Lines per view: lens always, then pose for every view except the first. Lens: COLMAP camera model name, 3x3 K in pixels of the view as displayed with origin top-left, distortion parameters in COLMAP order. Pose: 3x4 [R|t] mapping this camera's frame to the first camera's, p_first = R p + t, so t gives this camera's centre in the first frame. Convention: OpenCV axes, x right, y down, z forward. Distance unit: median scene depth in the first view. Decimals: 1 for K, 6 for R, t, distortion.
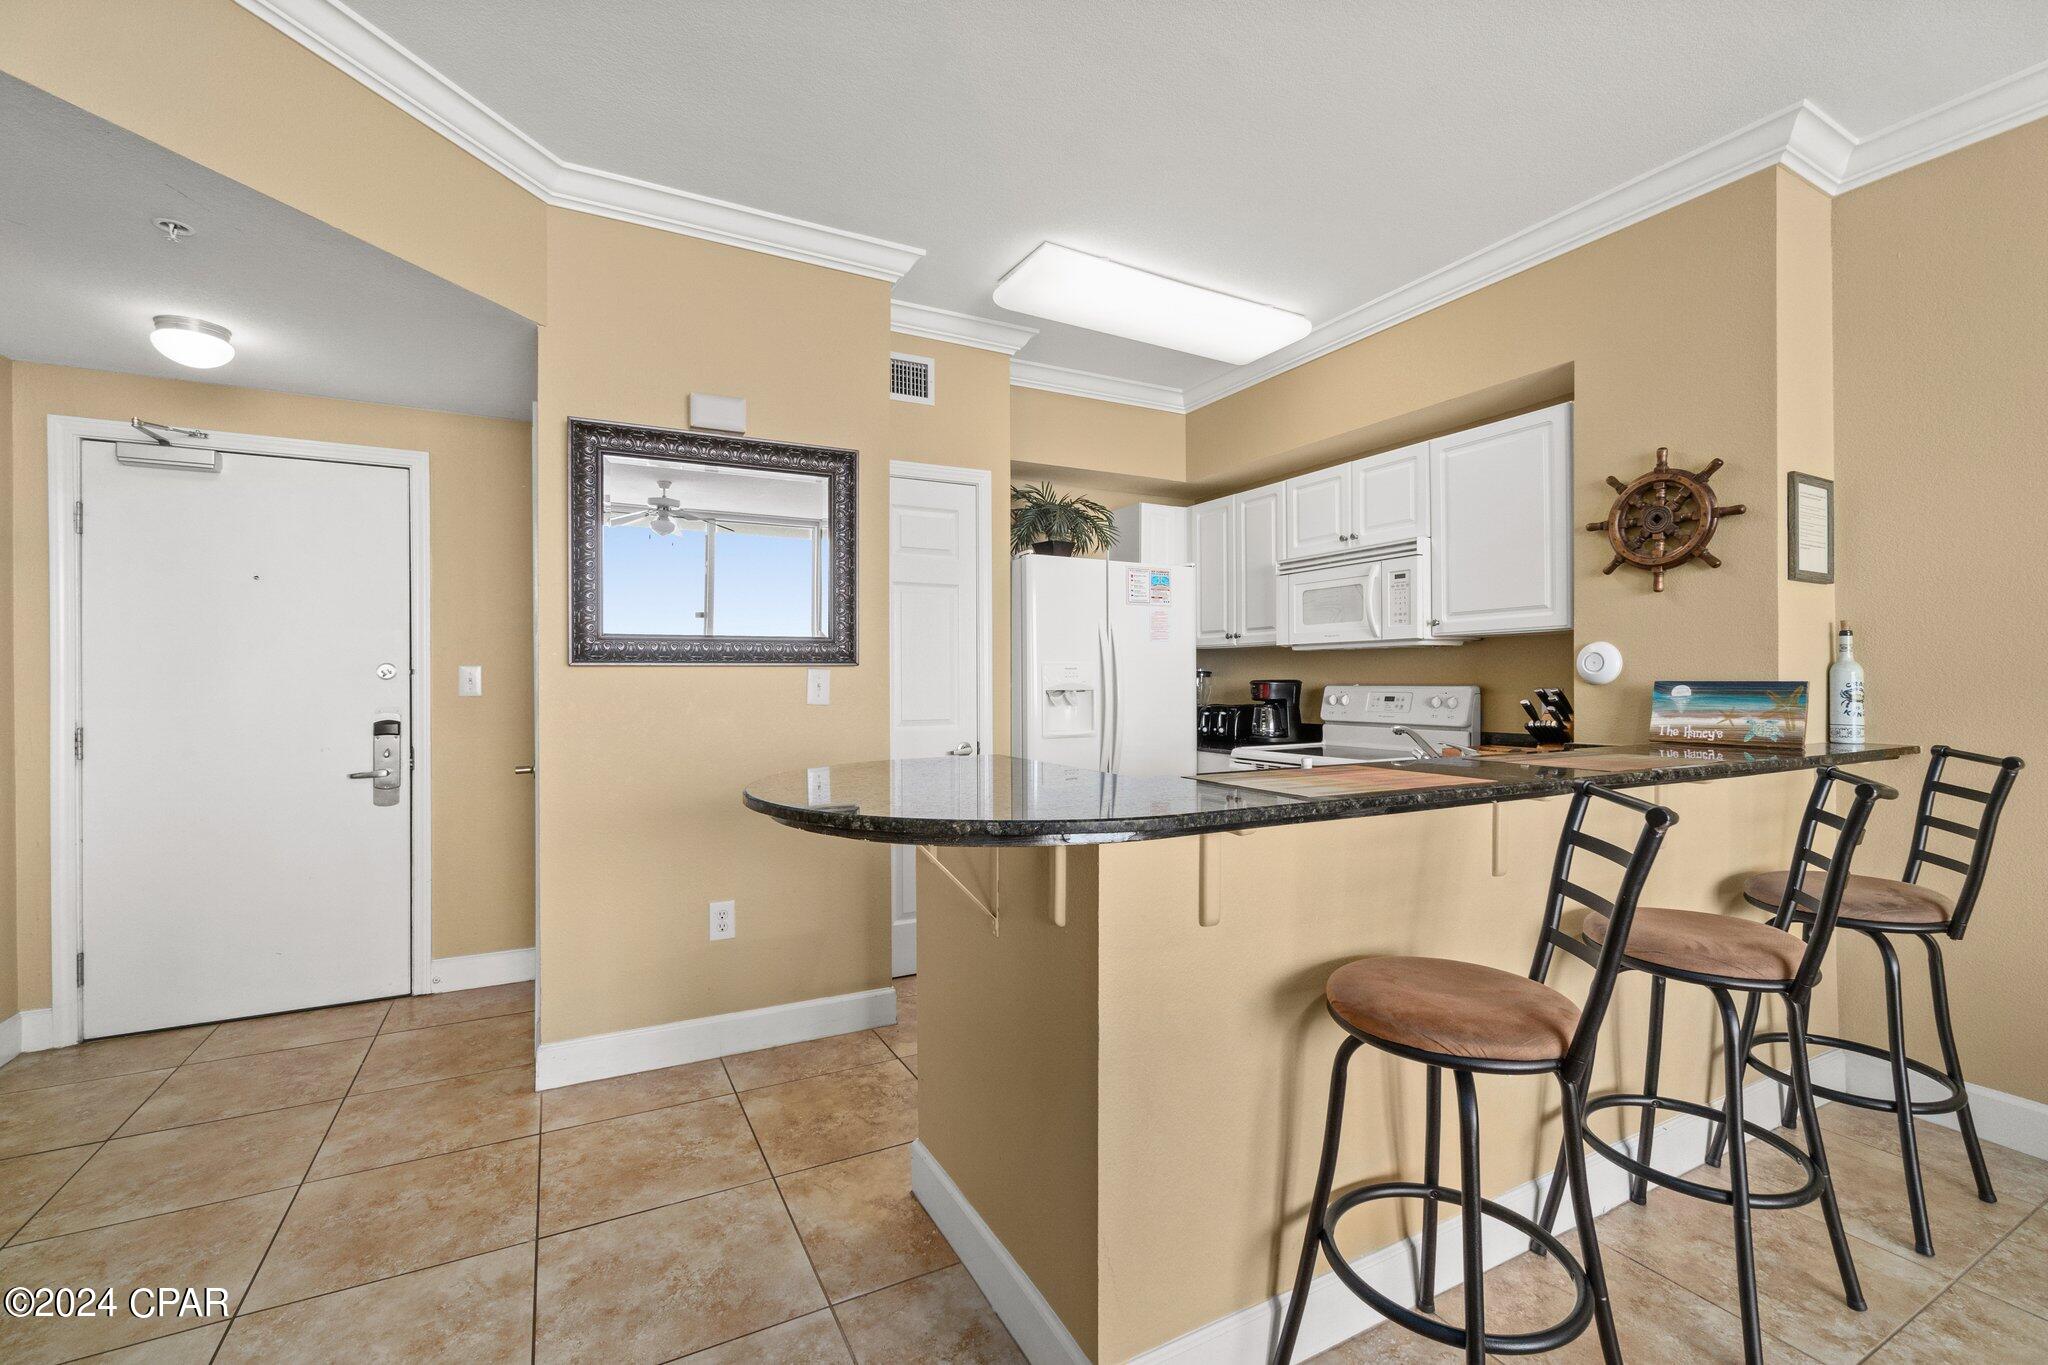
lens RADIAL K [[881.2, 0, 1024.0], [0, 881.2, 682.5], [0, 0, 1]] dist [-0.000172, -0.000046]
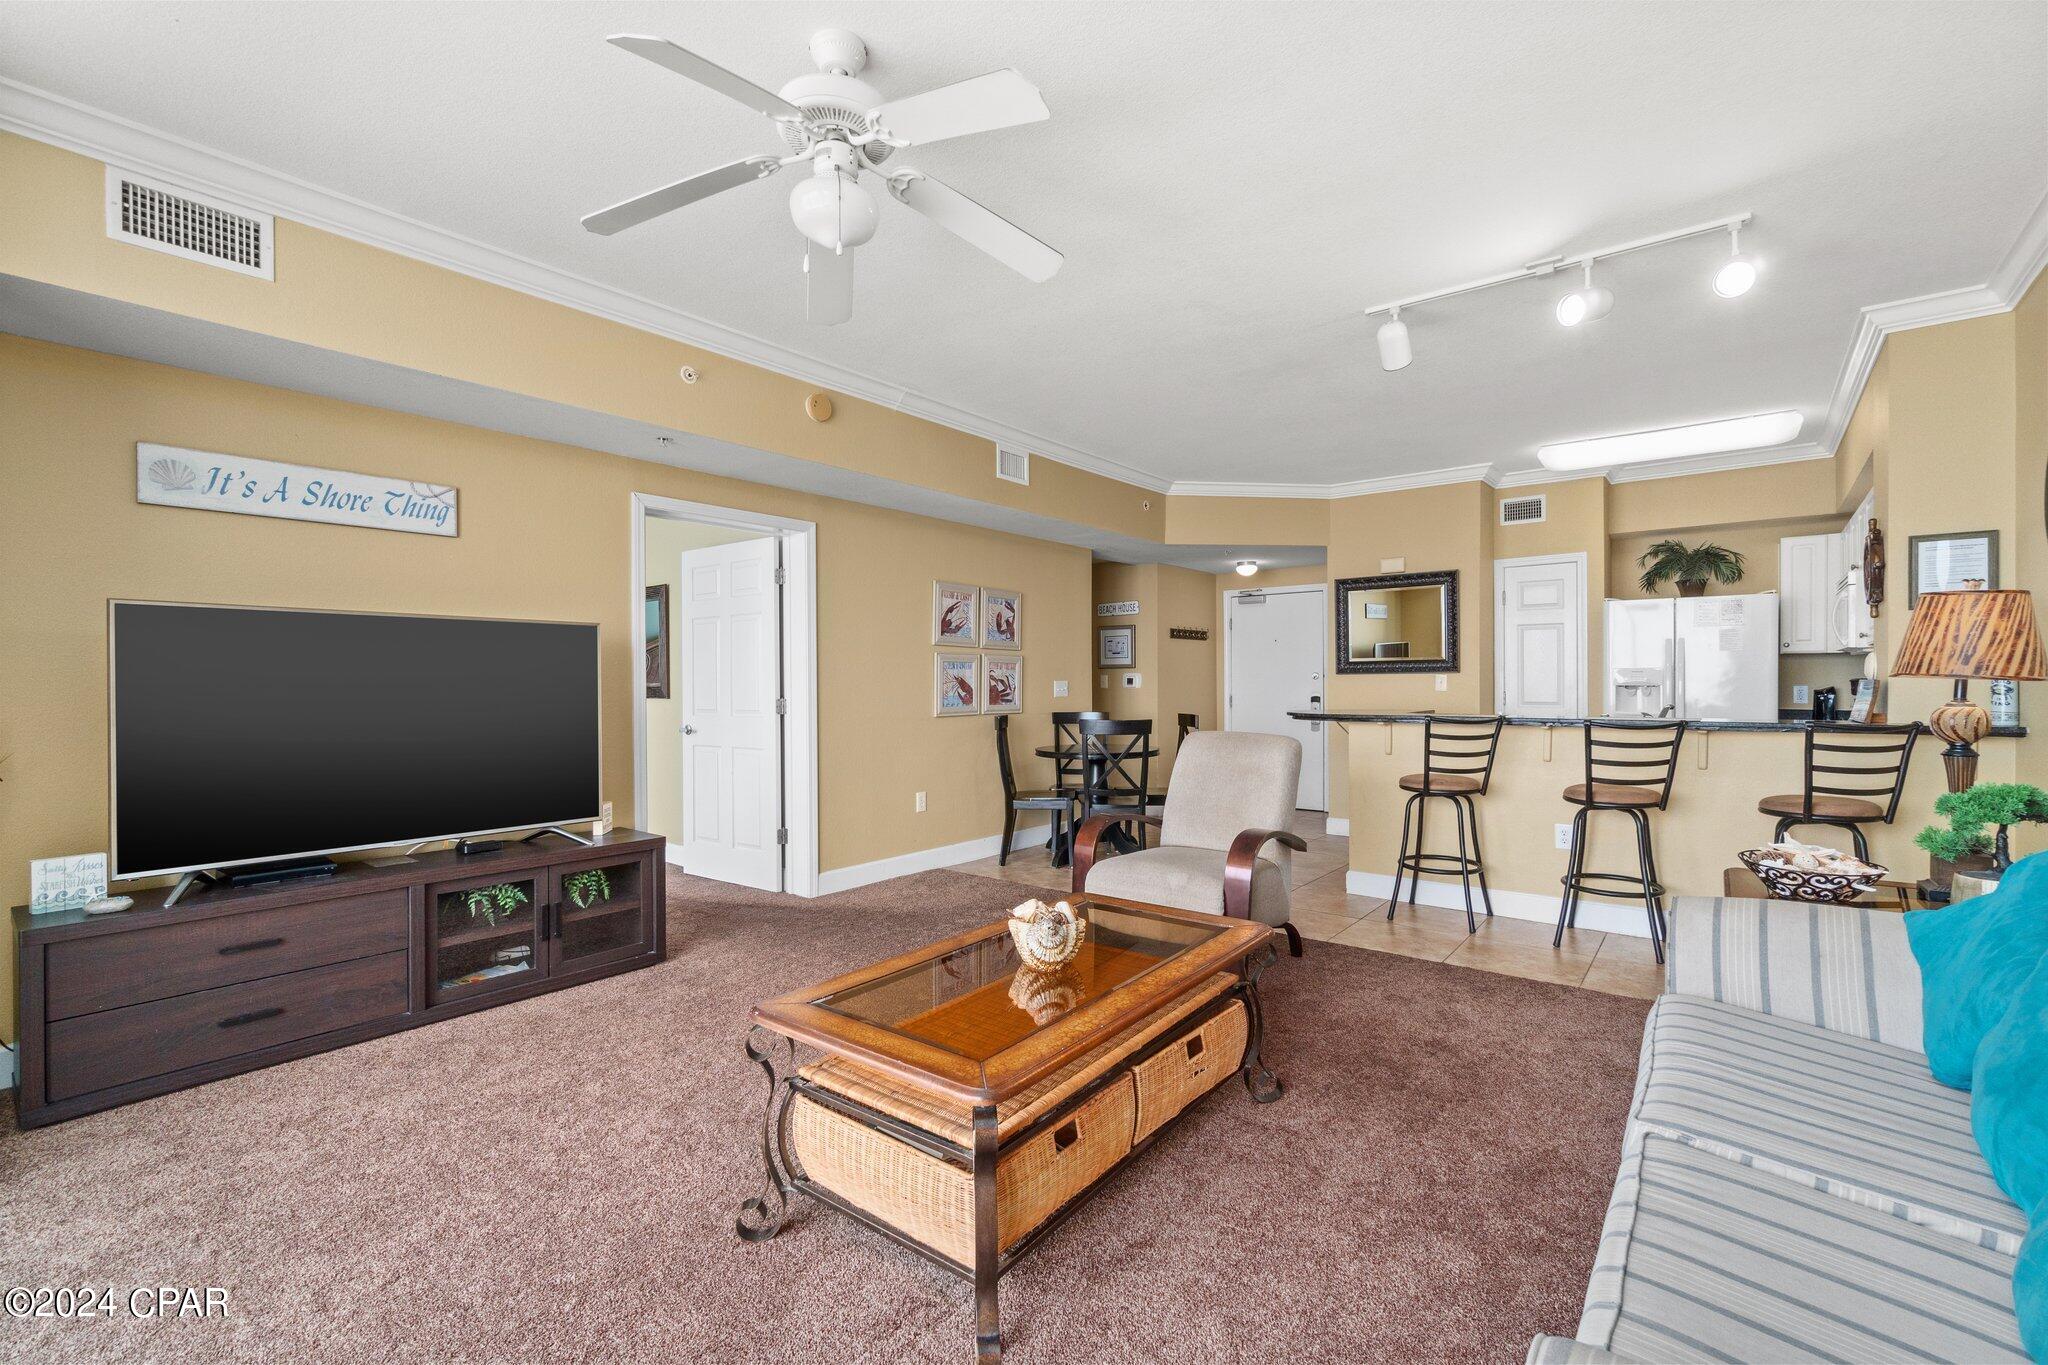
lens RADIAL K [[881.2, 0, 1024.0], [0, 881.2, 682.5], [0, 0, 1]] dist [-0.000172, -0.000046]
pose [[0.386608, 0.004818, -0.922232, 1.108105], [0.004124, 0.999967, 0.006953, -0.013031], [0.922235, -0.006492, 0.386575, -0.623757]]
